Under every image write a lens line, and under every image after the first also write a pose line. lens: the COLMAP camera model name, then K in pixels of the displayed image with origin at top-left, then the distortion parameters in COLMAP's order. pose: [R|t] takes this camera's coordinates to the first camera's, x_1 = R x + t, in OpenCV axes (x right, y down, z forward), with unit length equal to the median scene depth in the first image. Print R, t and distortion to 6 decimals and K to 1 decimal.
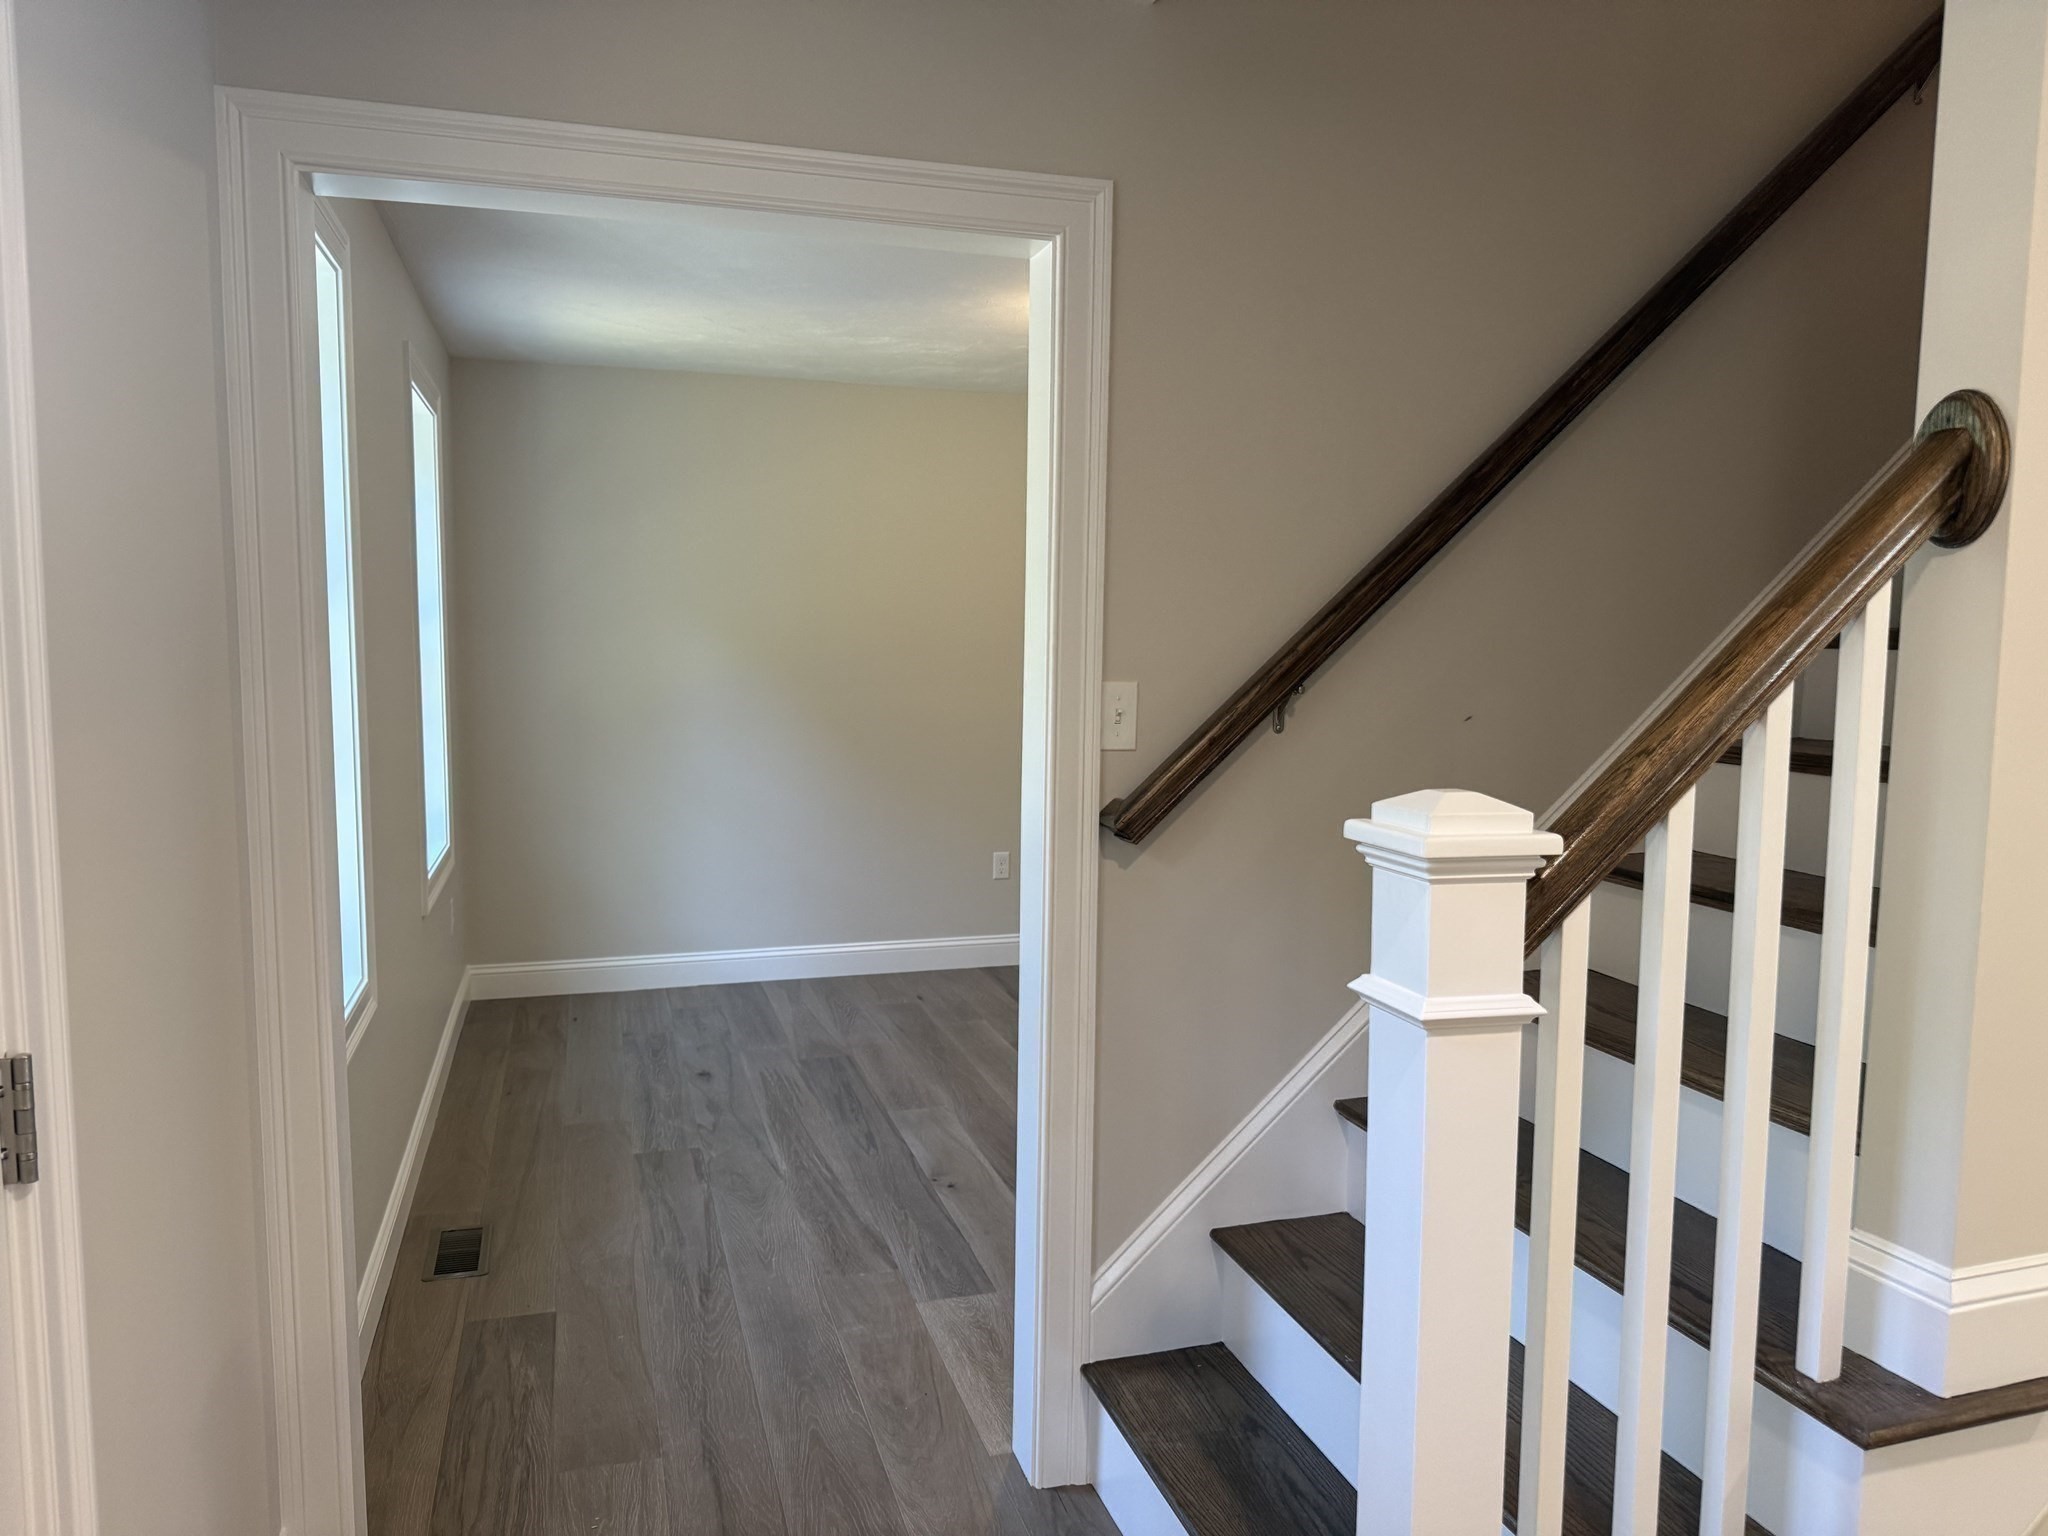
lens RADIAL K [[1456.6, 0, 1035.7], [0, 1456.6, 765.7], [0, 0, 1]] dist [-0.003284, -0.028390]
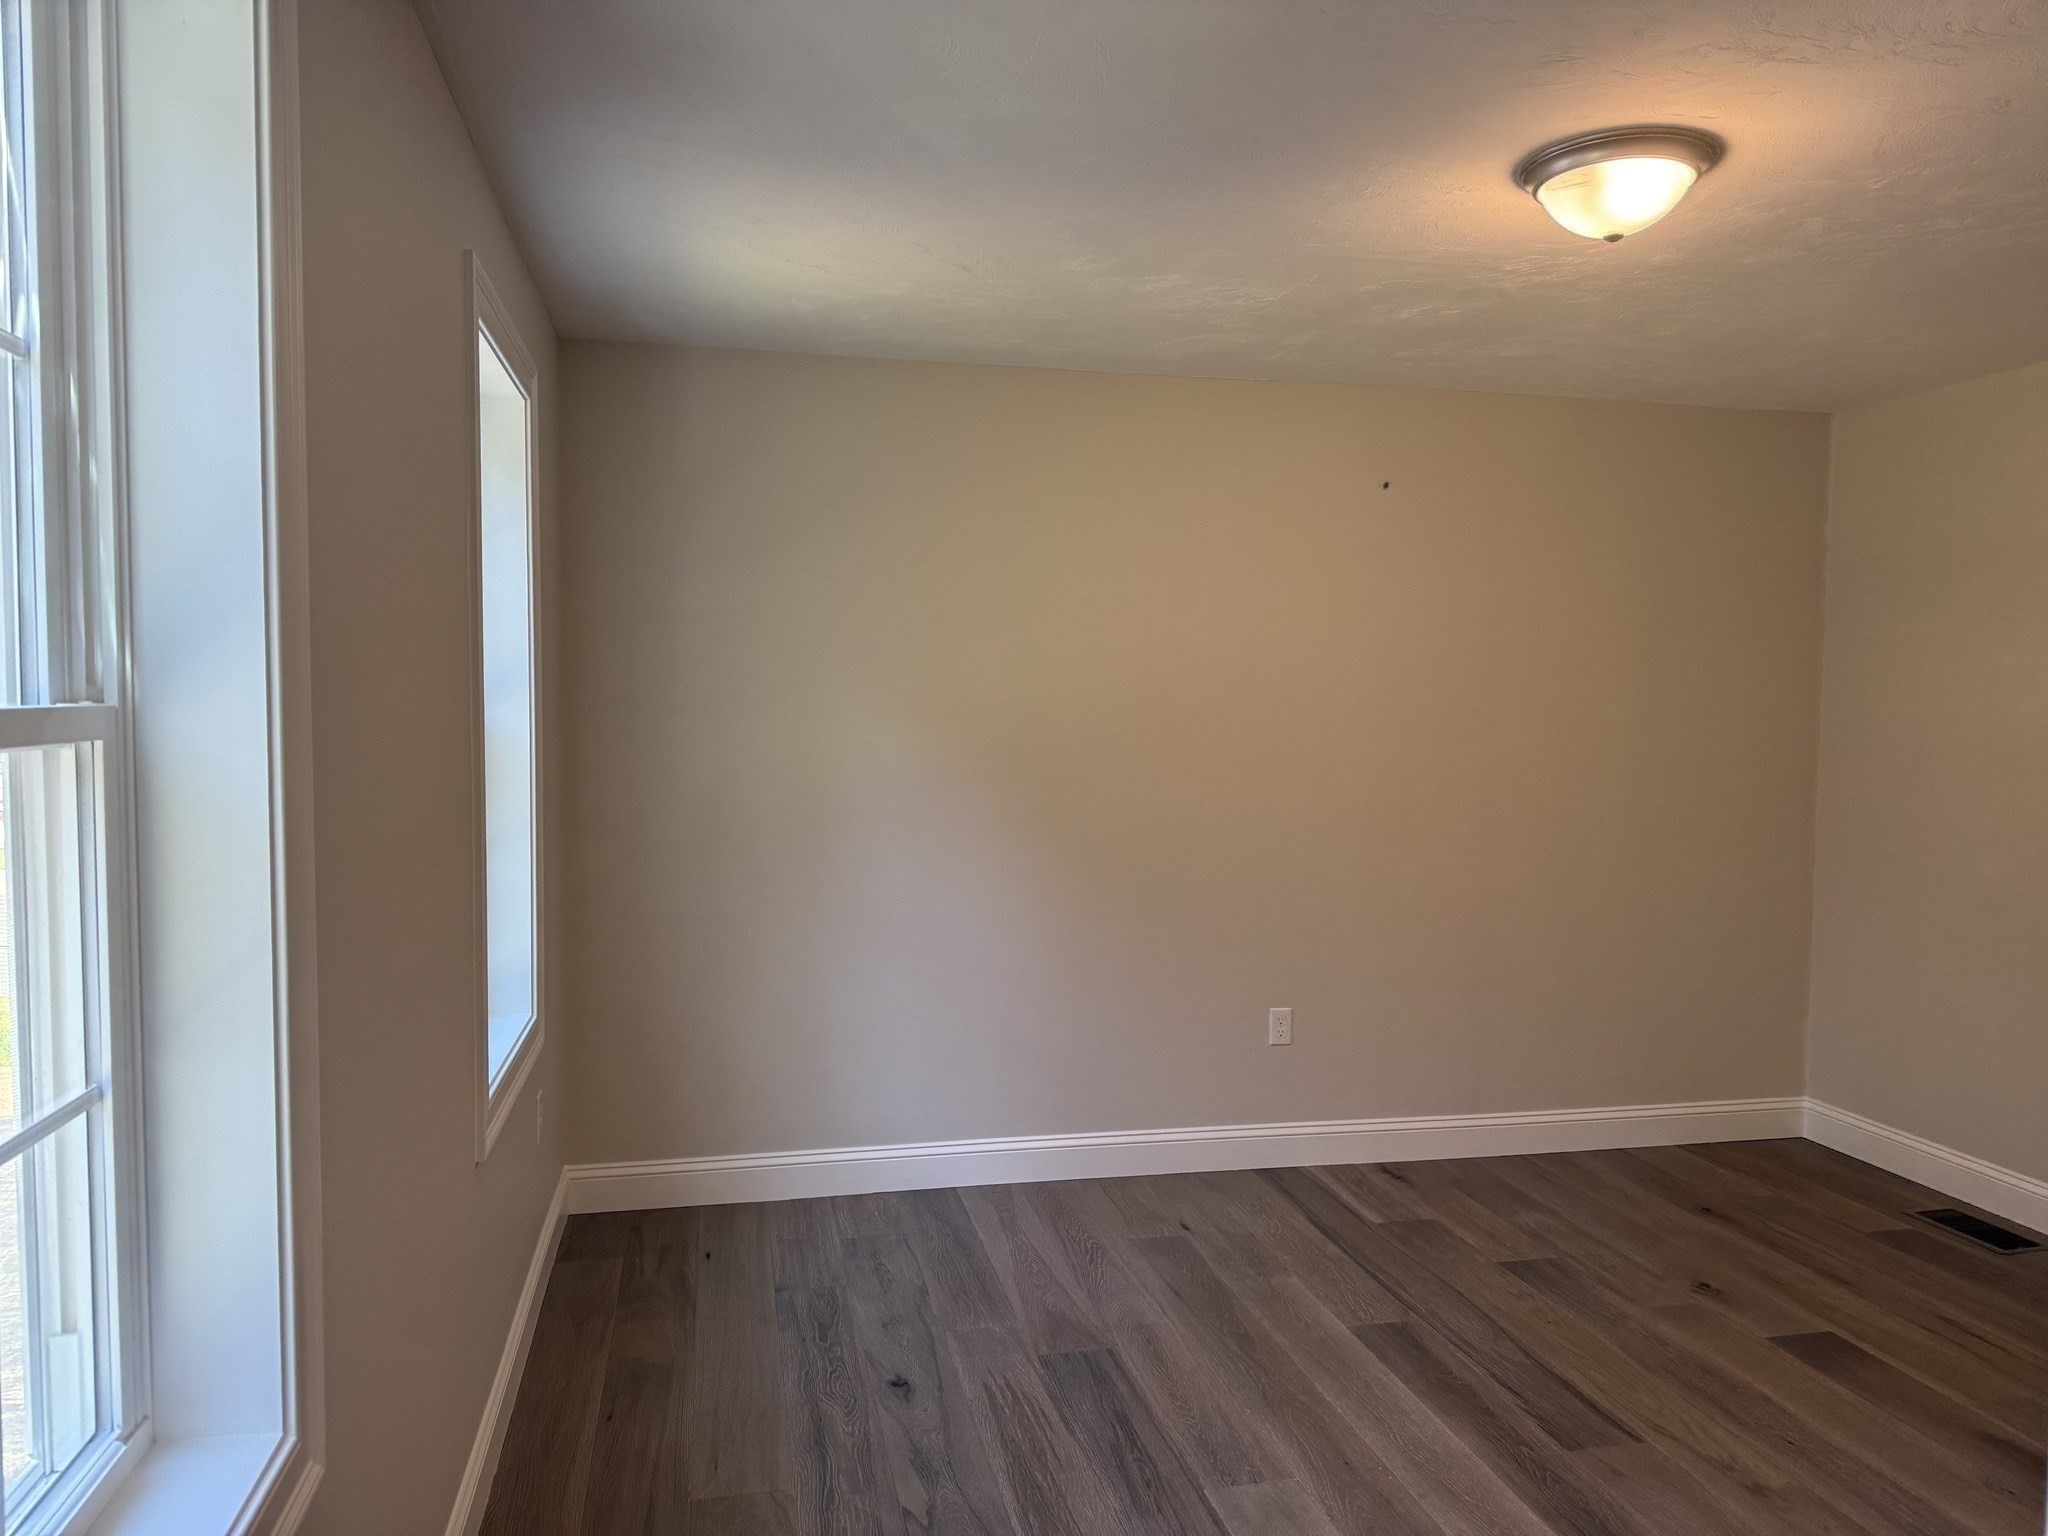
lens RADIAL K [[1510.5, 0, 1022.9], [0, 1510.5, 737.9], [0, 0, 1]] dist [0.069209, -0.190237]
pose [[0.994883, -0.005901, -0.100865, -0.100848], [-0.001156, 0.997563, -0.069760, -0.030653], [0.101031, 0.069520, 0.992451, 0.302820]]
